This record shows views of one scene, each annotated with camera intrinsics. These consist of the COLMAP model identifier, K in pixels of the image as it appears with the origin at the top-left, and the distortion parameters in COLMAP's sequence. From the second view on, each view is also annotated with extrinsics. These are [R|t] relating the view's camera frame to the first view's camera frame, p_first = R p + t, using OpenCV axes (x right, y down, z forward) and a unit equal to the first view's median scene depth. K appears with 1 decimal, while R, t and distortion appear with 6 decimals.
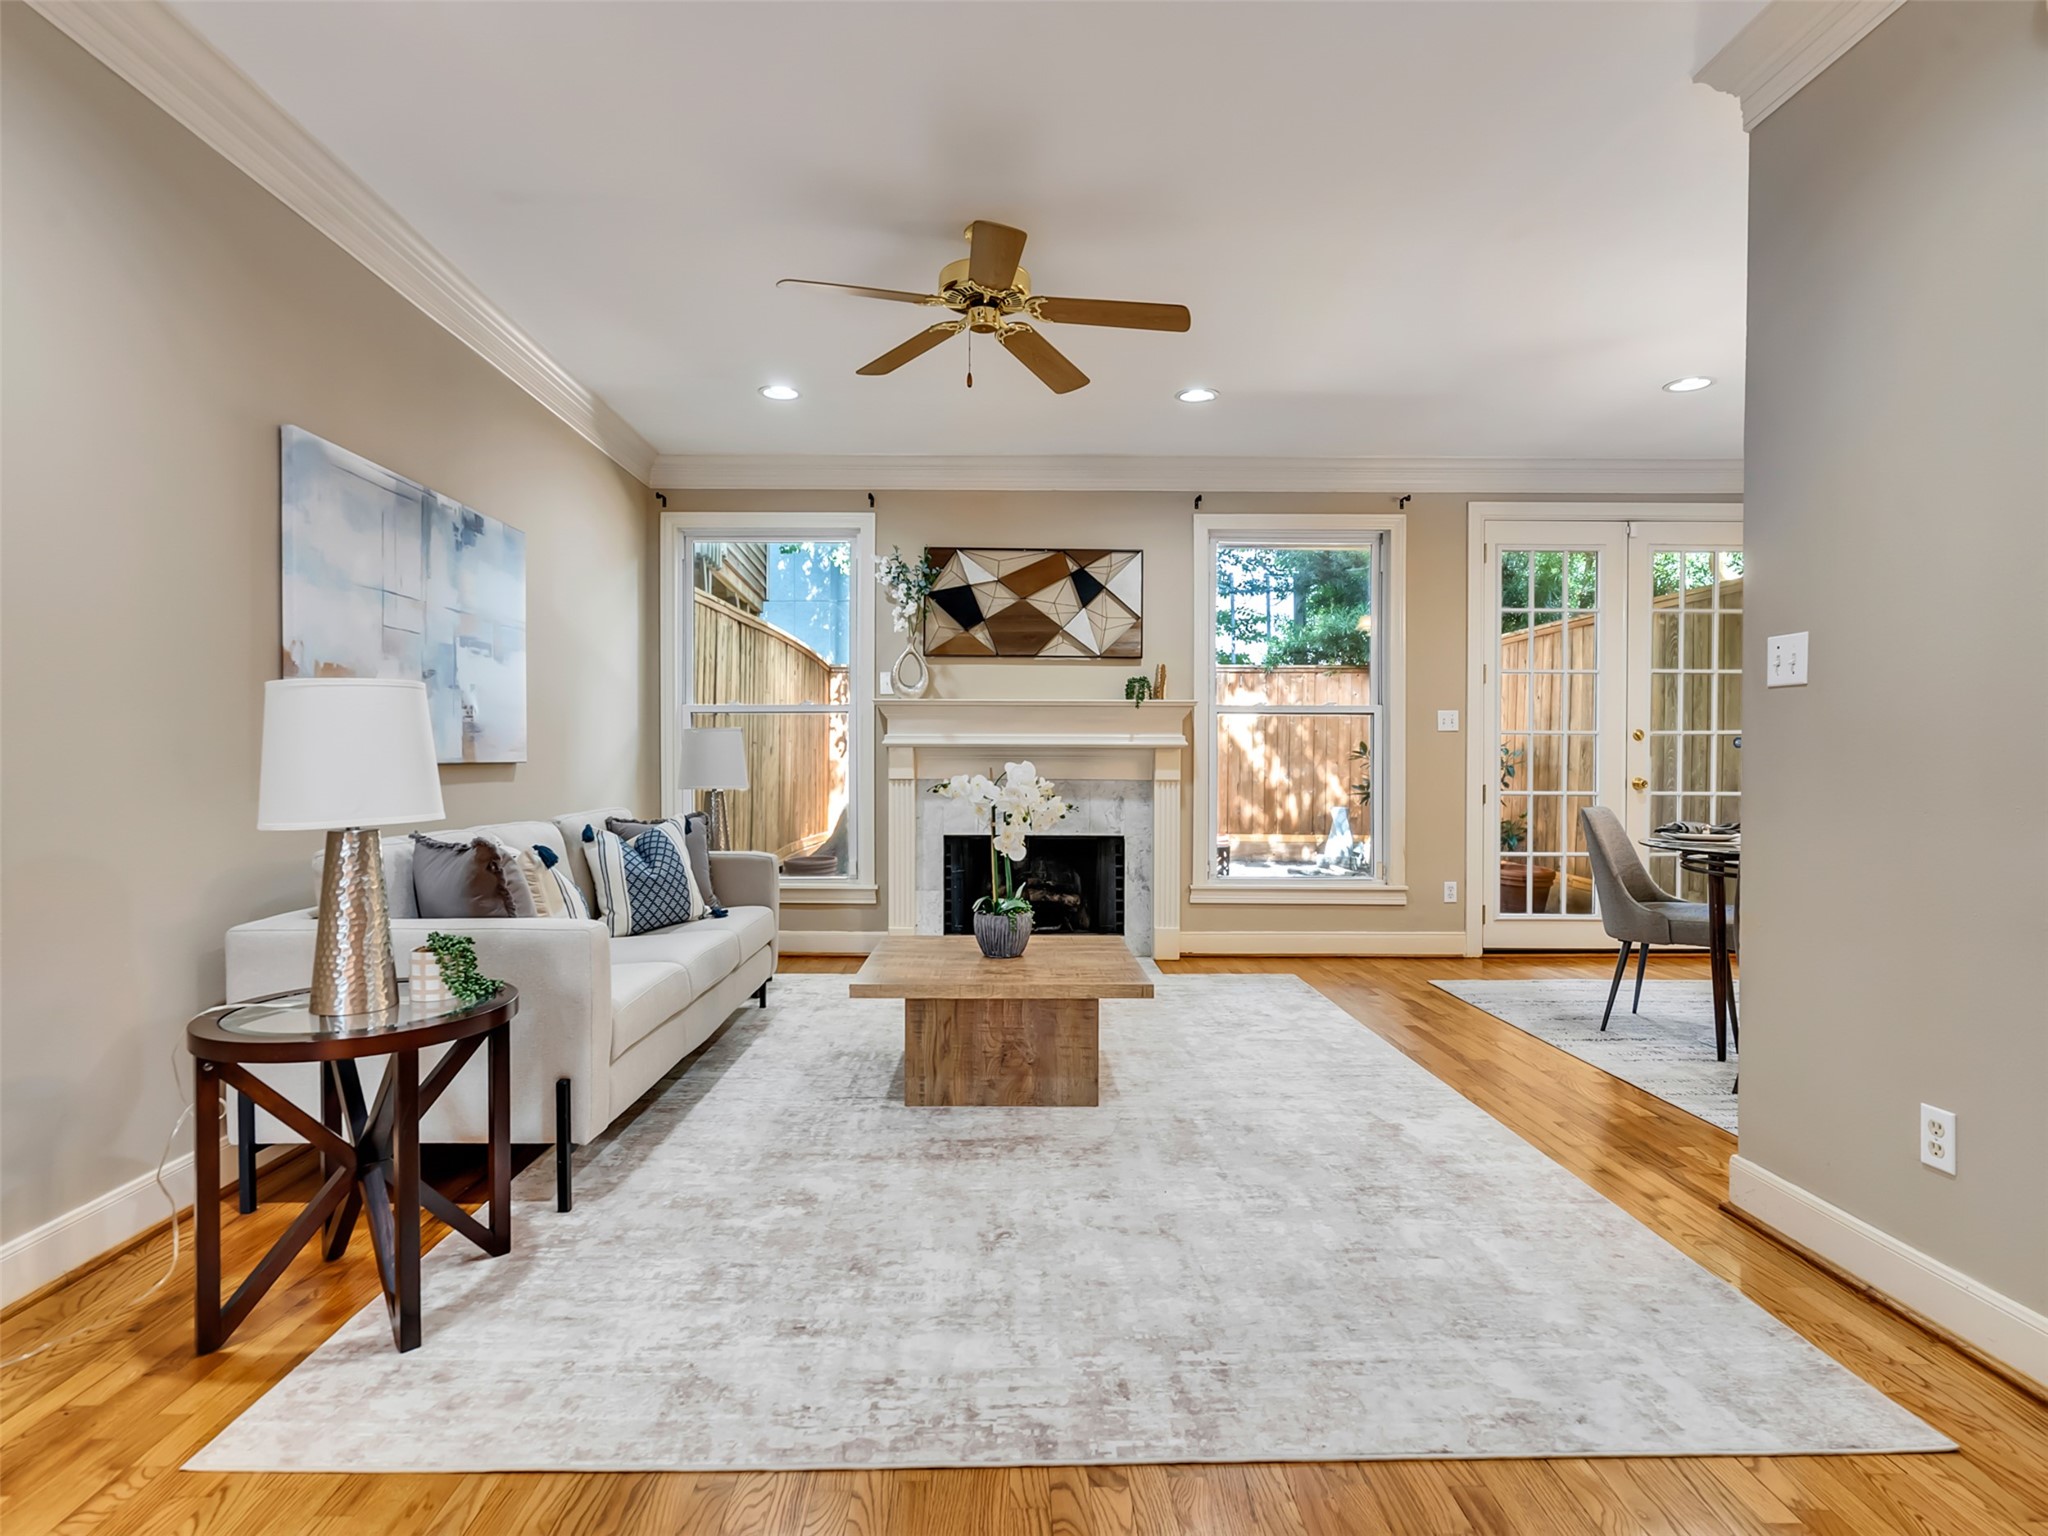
lens RADIAL K [[1049.2, 0, 1011.8], [0, 1049.2, 760.9], [0, 0, 1]] dist [-0.005685, 0.001929]
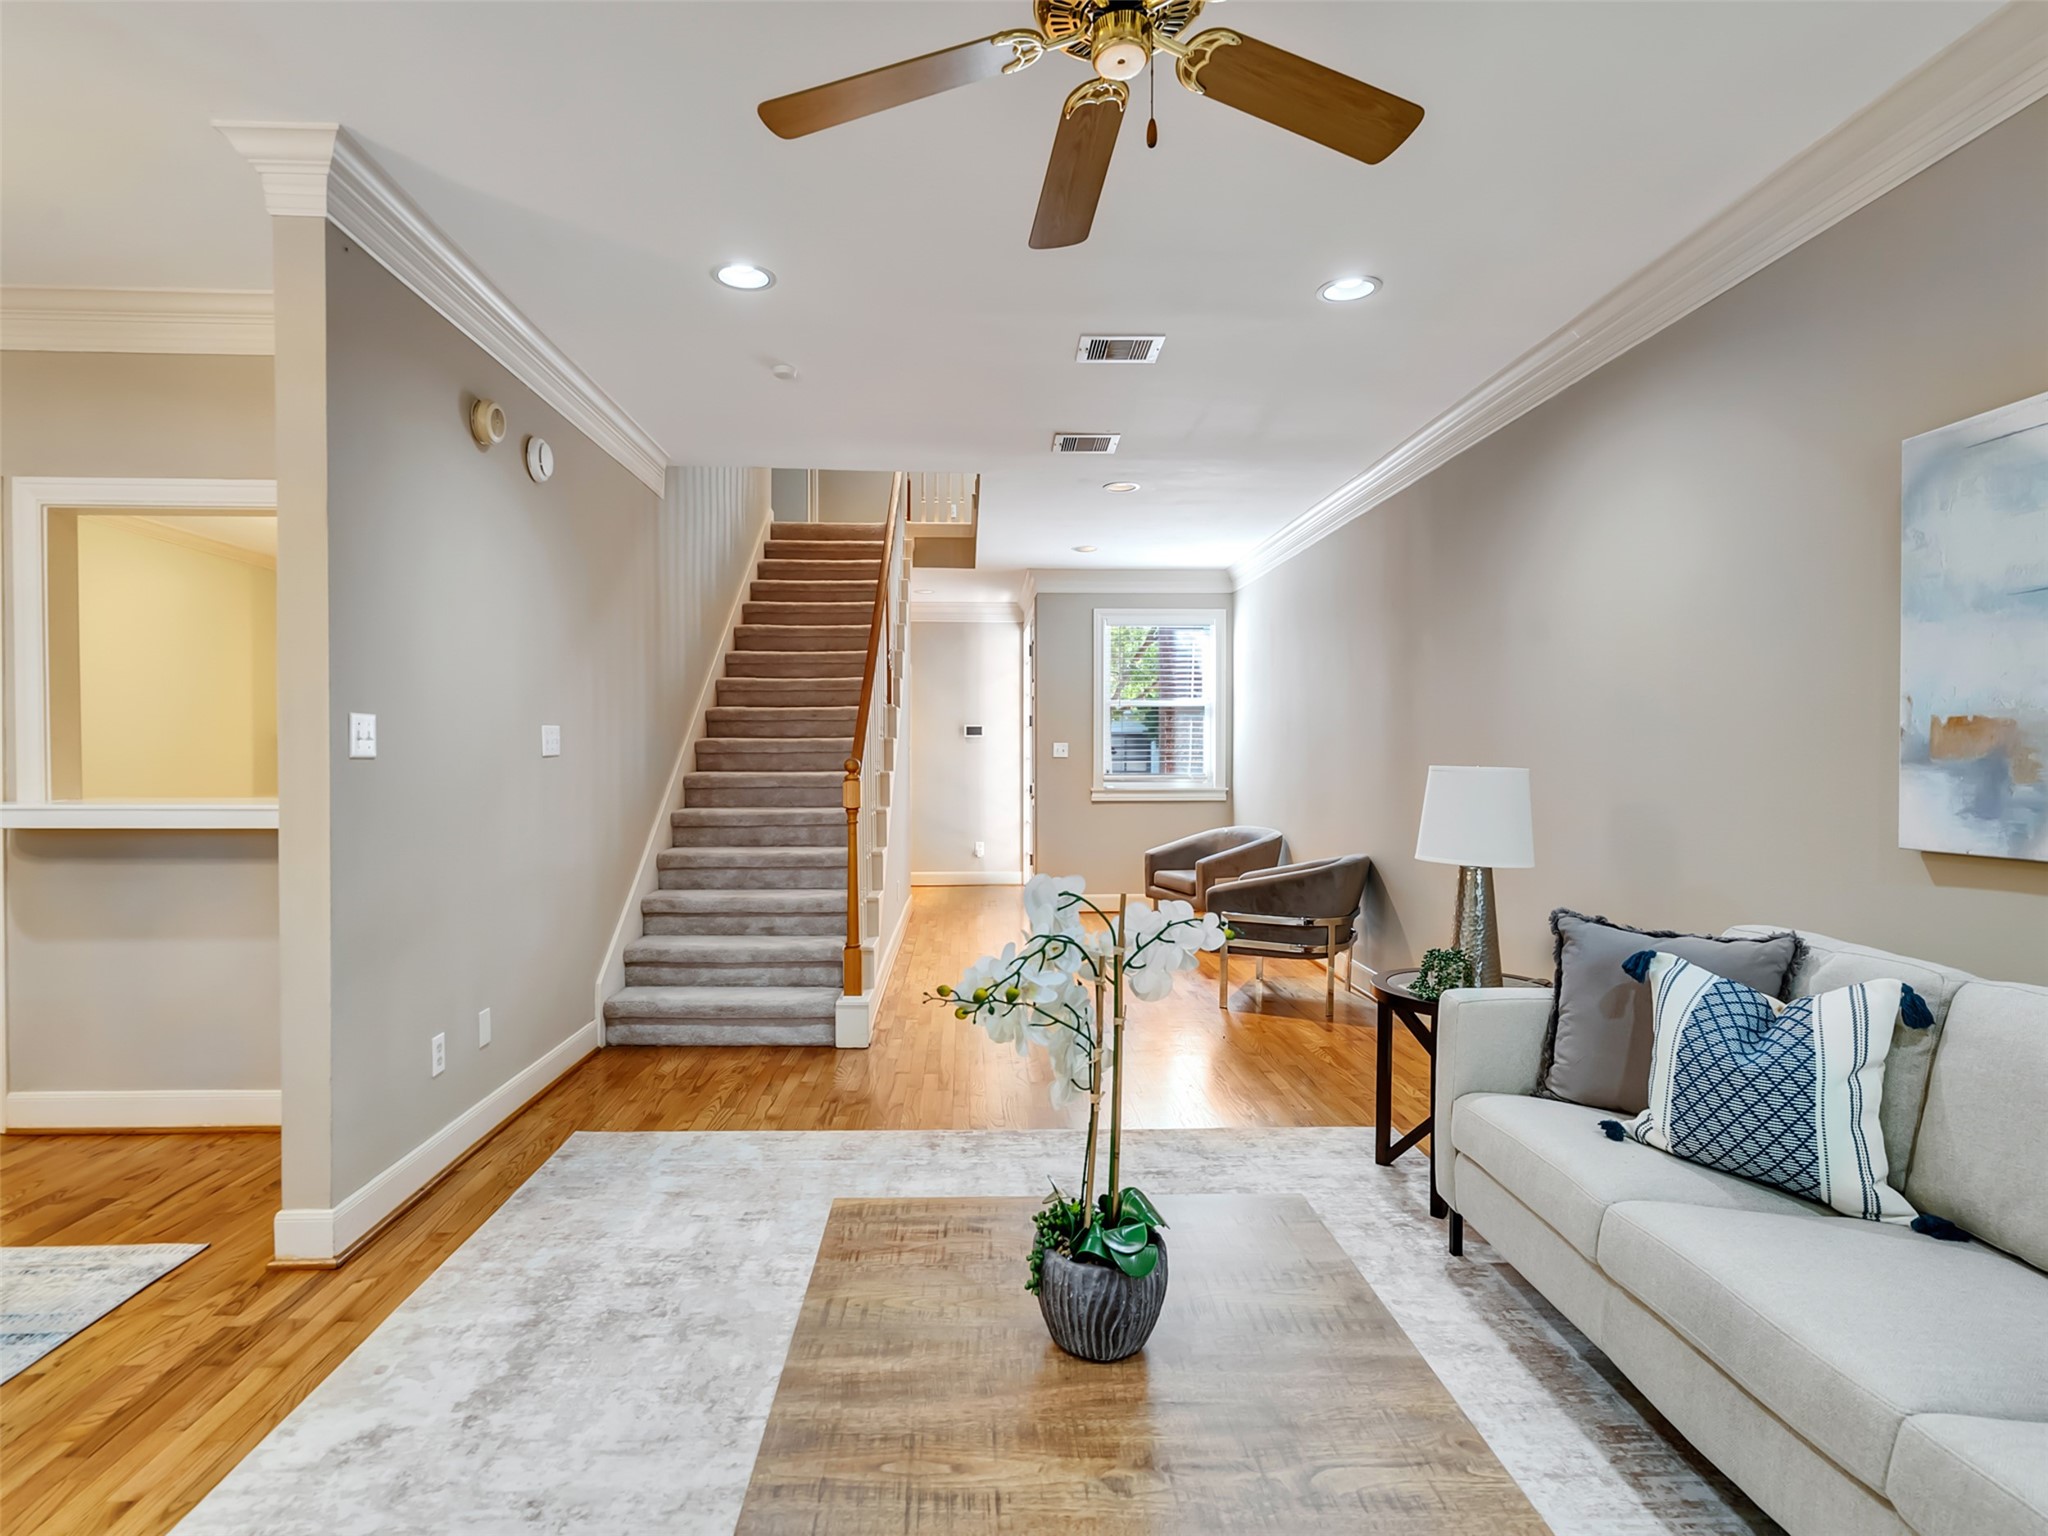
lens RADIAL K [[1049.2, 0, 1004.1], [0, 1049.2, 766.0], [0, 0, 1]] dist [-0.005685, 0.001929]
pose [[-0.999735, -0.004875, -0.022492, 0.029720], [-0.005169, 0.999902, 0.013038, -0.039254], [0.022427, 0.013150, -0.999662, 1.050683]]
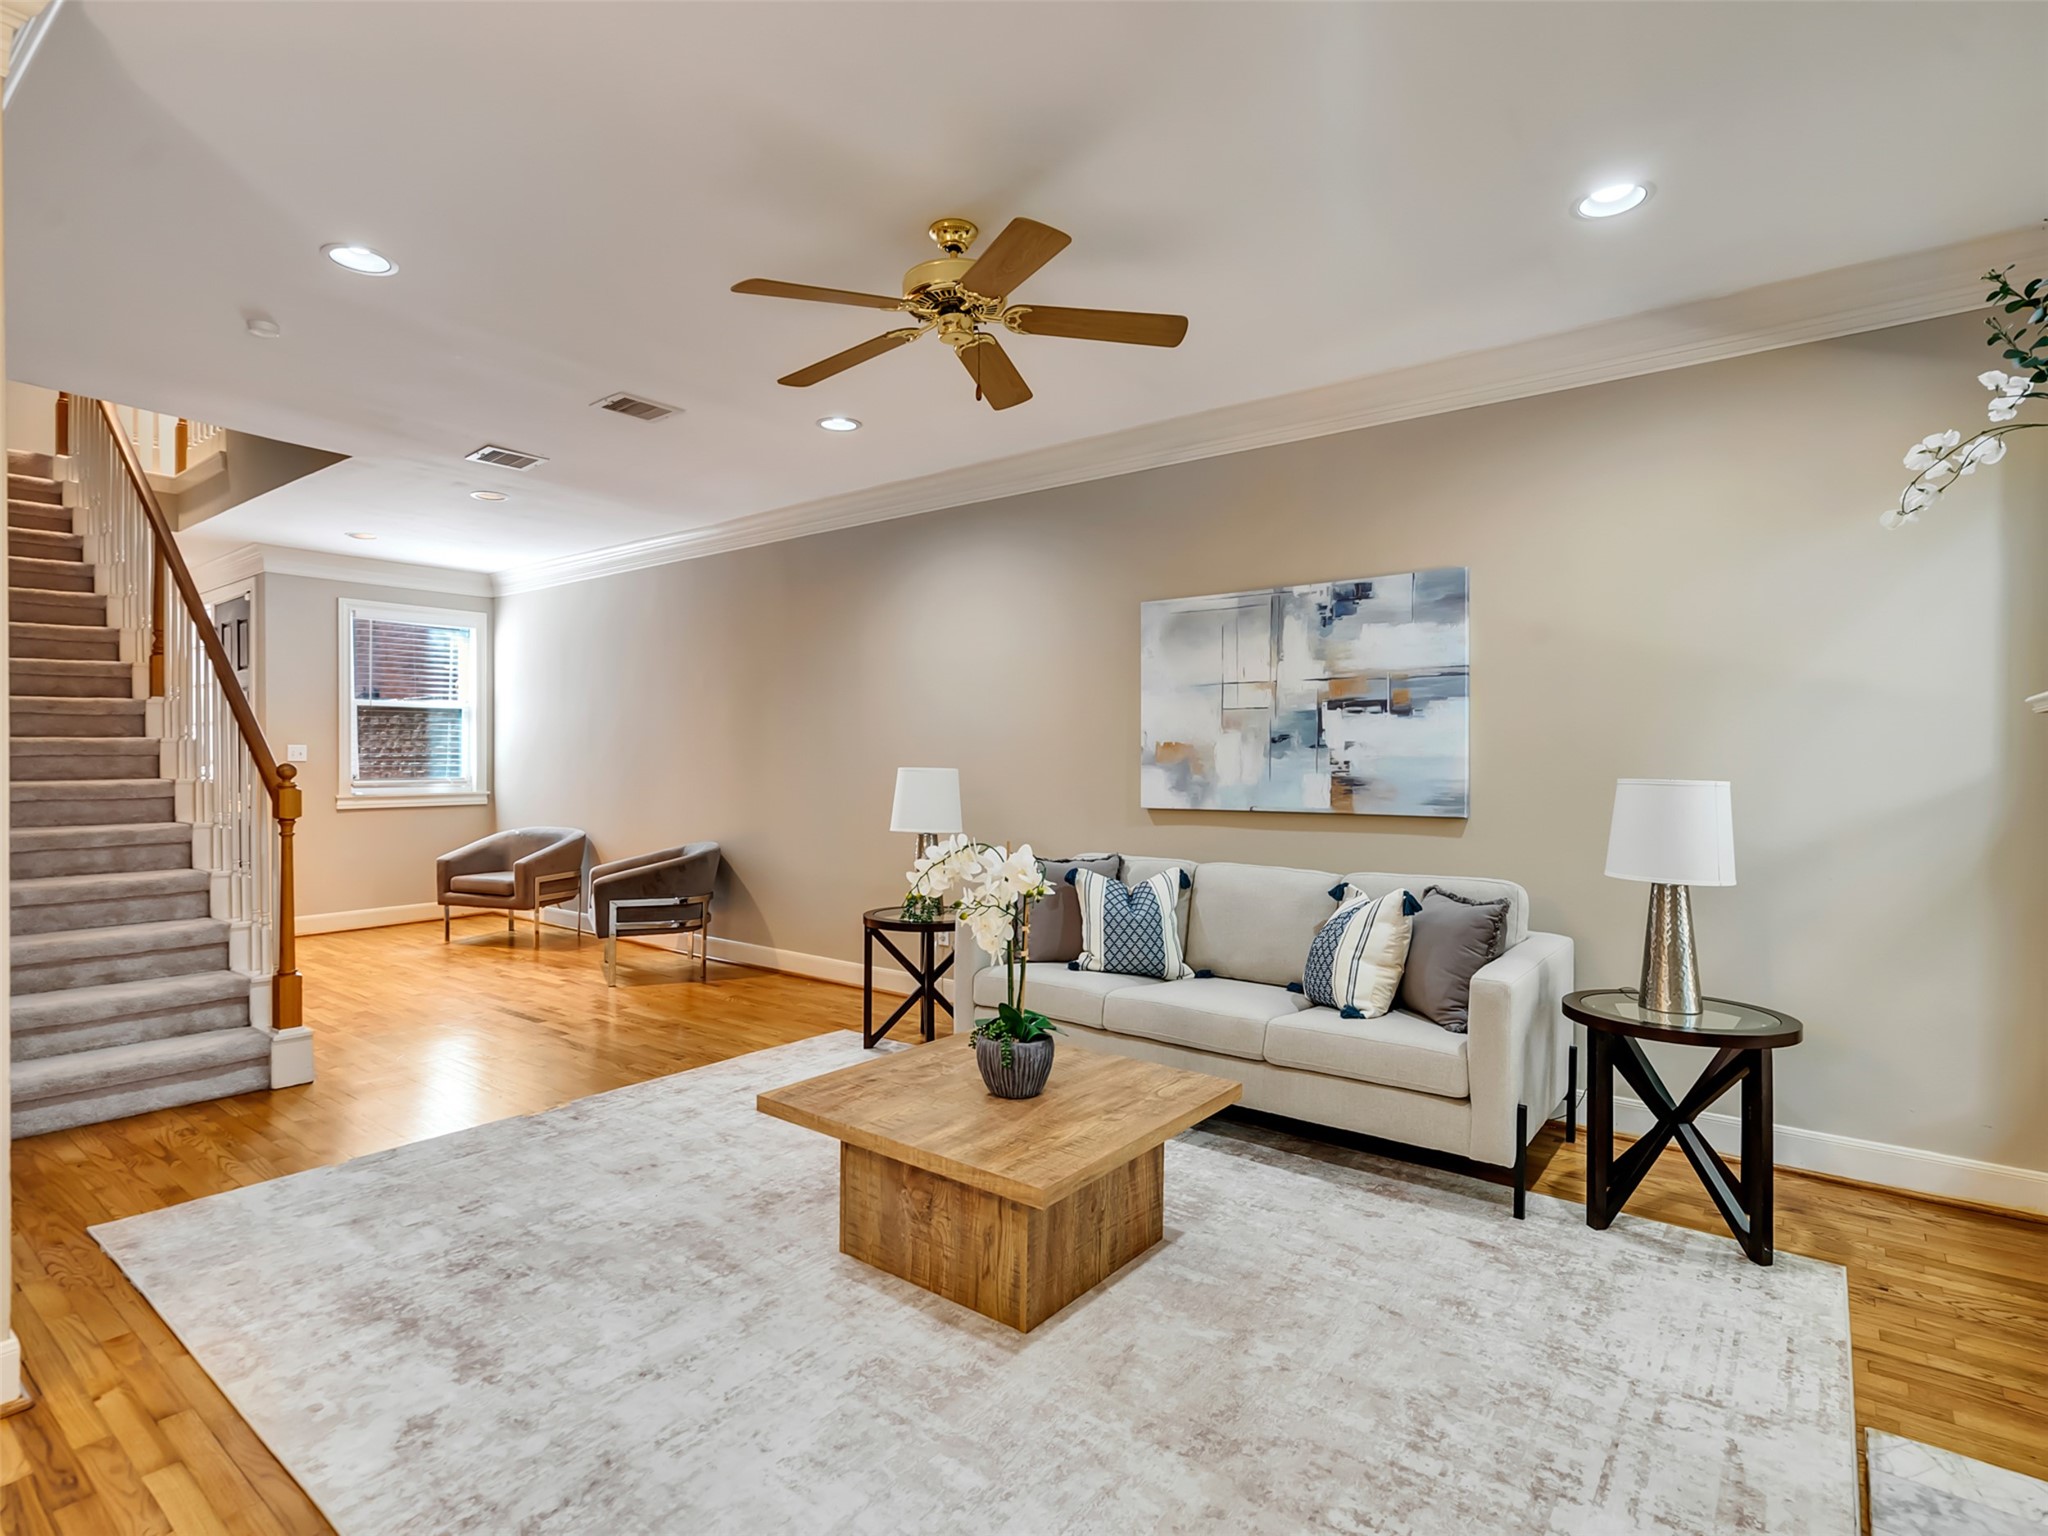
lens RADIAL K [[1049.2, 0, 1004.3], [0, 1049.2, 764.1], [0, 0, 1]] dist [-0.005685, 0.001929]
pose [[-0.630295, -0.001747, -0.776354, 0.431267], [-0.006961, 0.999970, 0.003401, -0.039578], [0.776324, 0.007548, -0.630288, 1.085078]]
